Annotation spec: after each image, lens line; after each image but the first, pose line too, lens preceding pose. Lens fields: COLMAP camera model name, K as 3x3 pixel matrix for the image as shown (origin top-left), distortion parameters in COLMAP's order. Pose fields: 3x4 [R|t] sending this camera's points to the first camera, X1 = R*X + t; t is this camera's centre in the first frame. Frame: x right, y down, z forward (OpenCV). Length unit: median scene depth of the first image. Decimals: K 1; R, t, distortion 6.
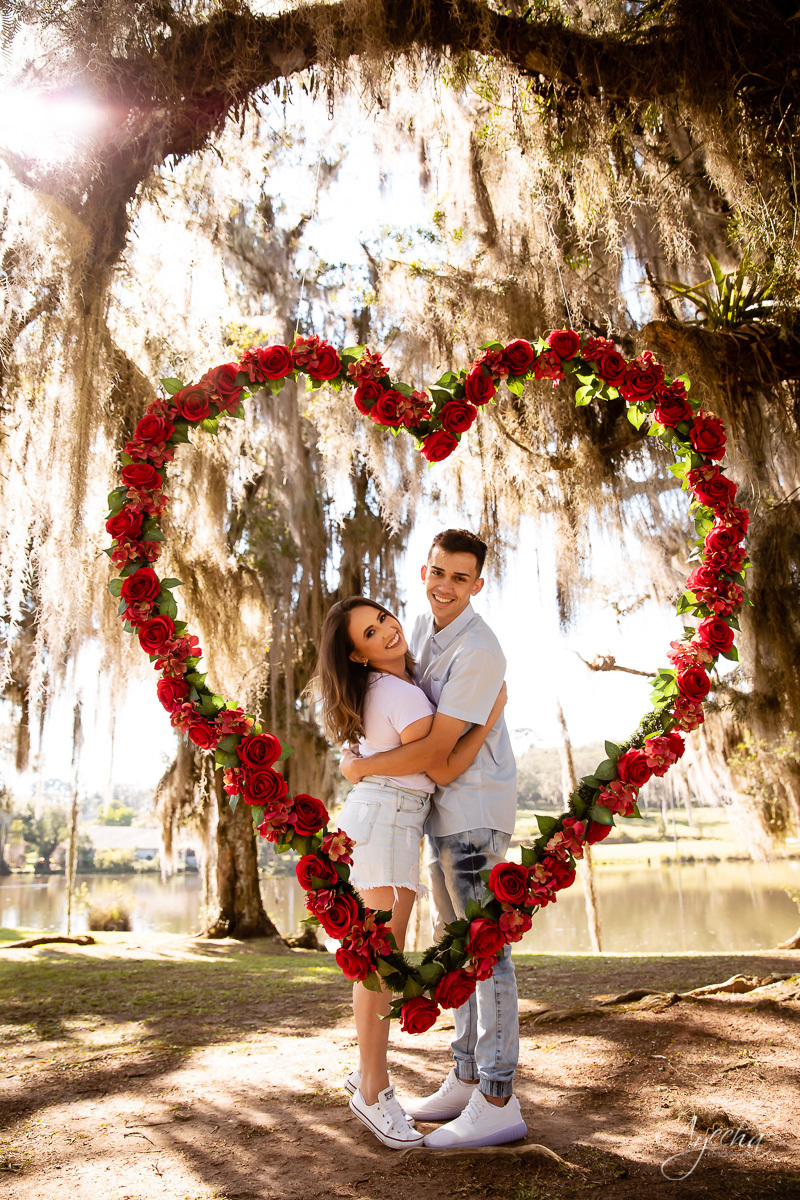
lens RADIAL K [[802.3, 0, 400.0], [0, 802.3, 600.0], [0, 0, 1]] dist [-0.111155, 0.081543]
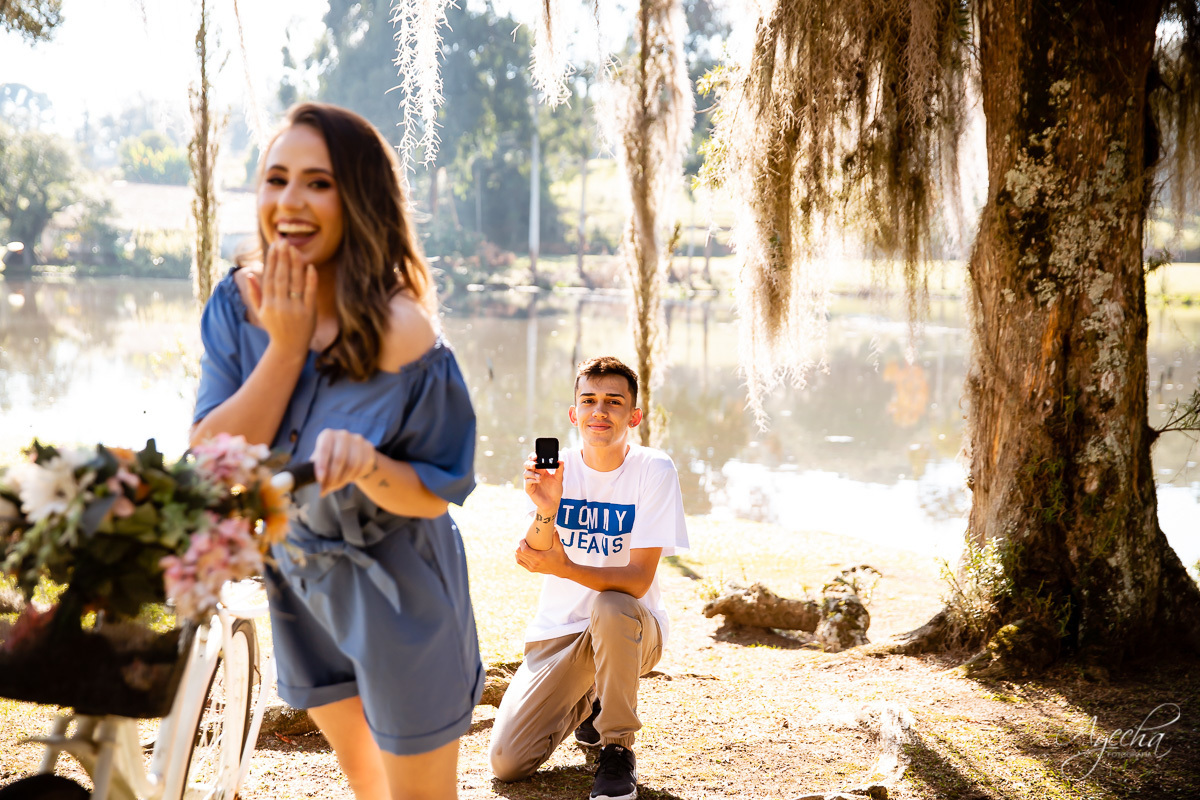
lens RADIAL K [[1616.7, 0, 600.0], [0, 1616.7, 400.0], [0, 0, 1]] dist [0.080806, 0.026278]
pose [[0.996802, 0.051928, -0.060745, -0.307268], [-0.024238, 0.920759, 0.389378, 0.149082], [0.076151, -0.386660, 0.919073, 0.513147]]
